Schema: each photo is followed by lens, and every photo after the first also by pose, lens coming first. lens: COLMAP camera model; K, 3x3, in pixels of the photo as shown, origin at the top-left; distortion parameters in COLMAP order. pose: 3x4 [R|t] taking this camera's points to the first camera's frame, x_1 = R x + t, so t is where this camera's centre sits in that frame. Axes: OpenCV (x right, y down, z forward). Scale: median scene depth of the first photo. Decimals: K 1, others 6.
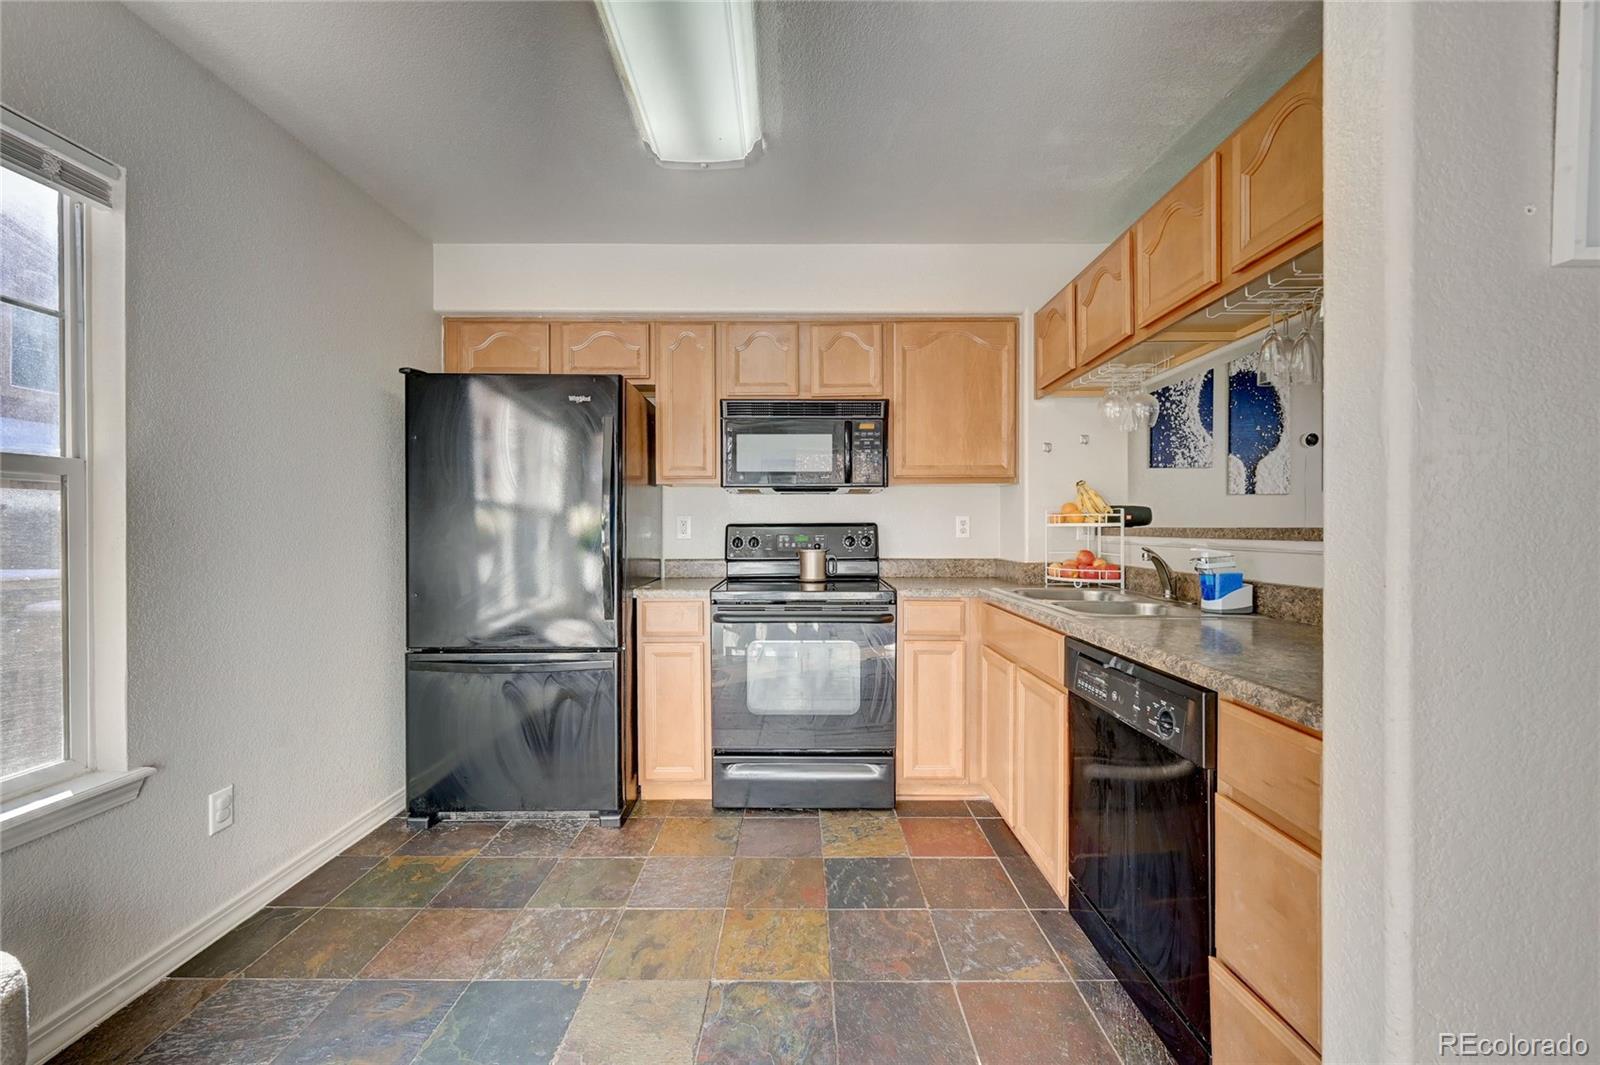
lens RADIAL K [[649.7, 0, 799.7], [0, 649.7, 535.0], [0, 0, 1]] dist [0.001163, -0.000426]
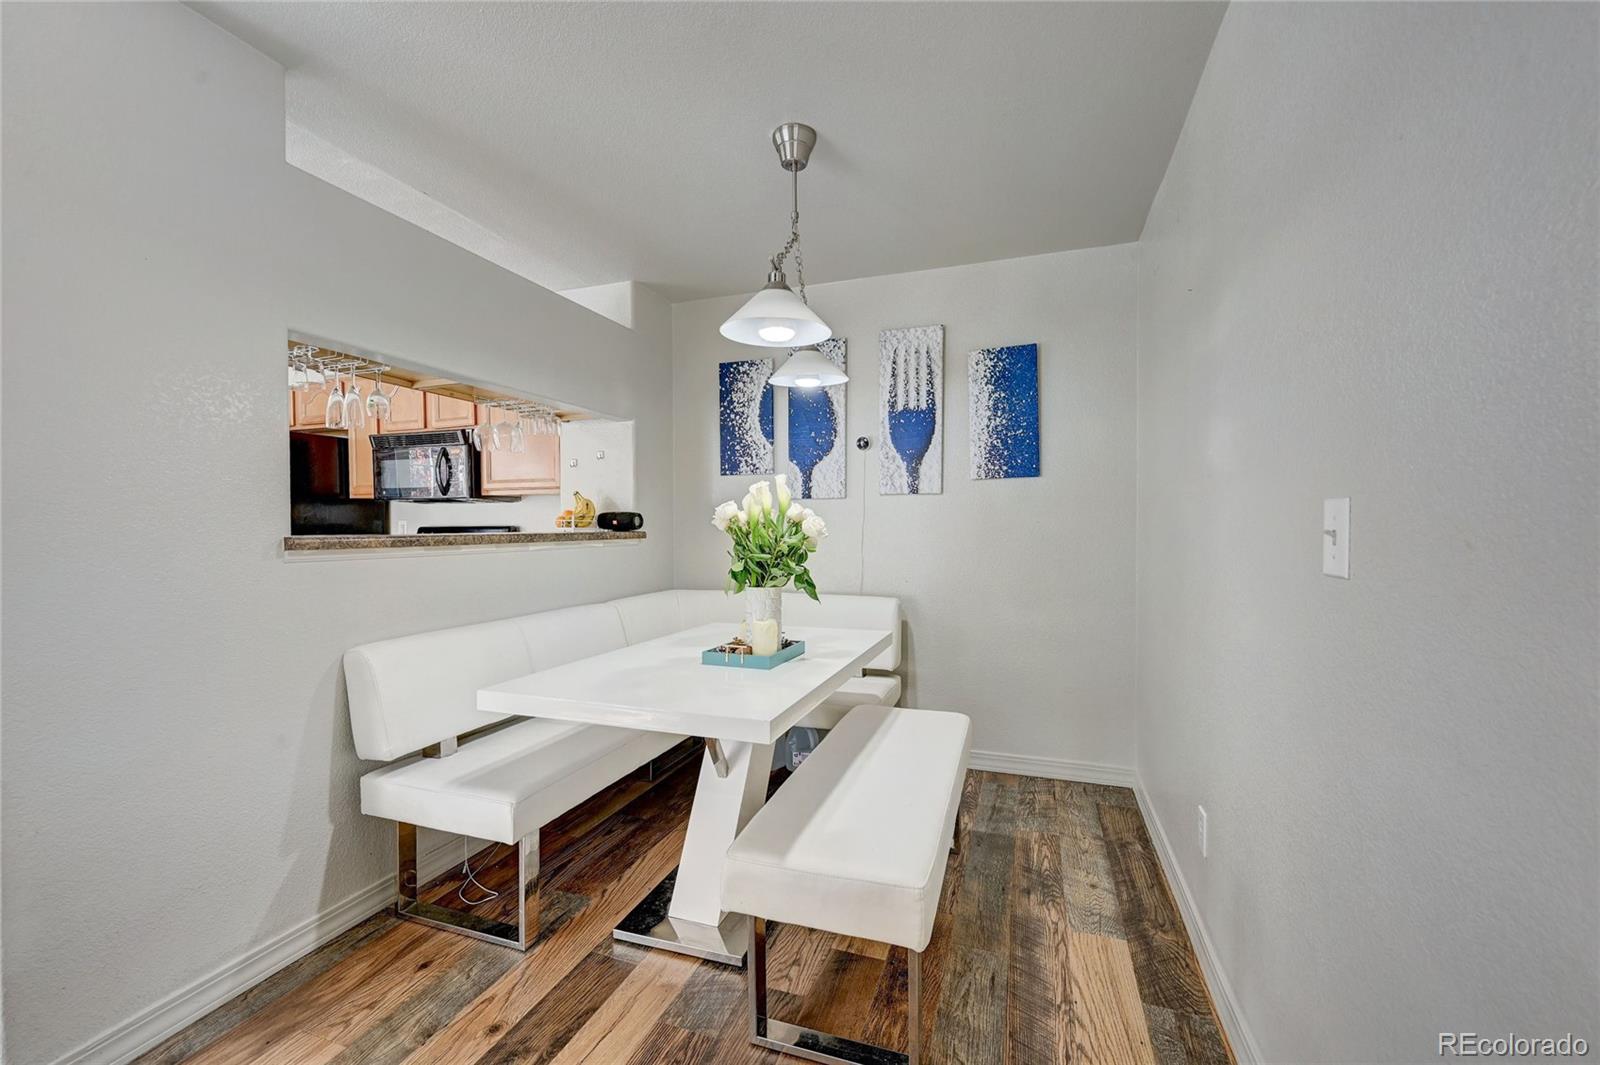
lens RADIAL K [[649.7, 0, 794.5], [0, 649.7, 531.0], [0, 0, 1]] dist [0.001163, -0.000426]
pose [[0.942286, 0.002695, -0.334800, 1.022005], [-0.000991, 0.999986, 0.005259, -0.016641], [0.334809, -0.004624, 0.942275, 0.020926]]
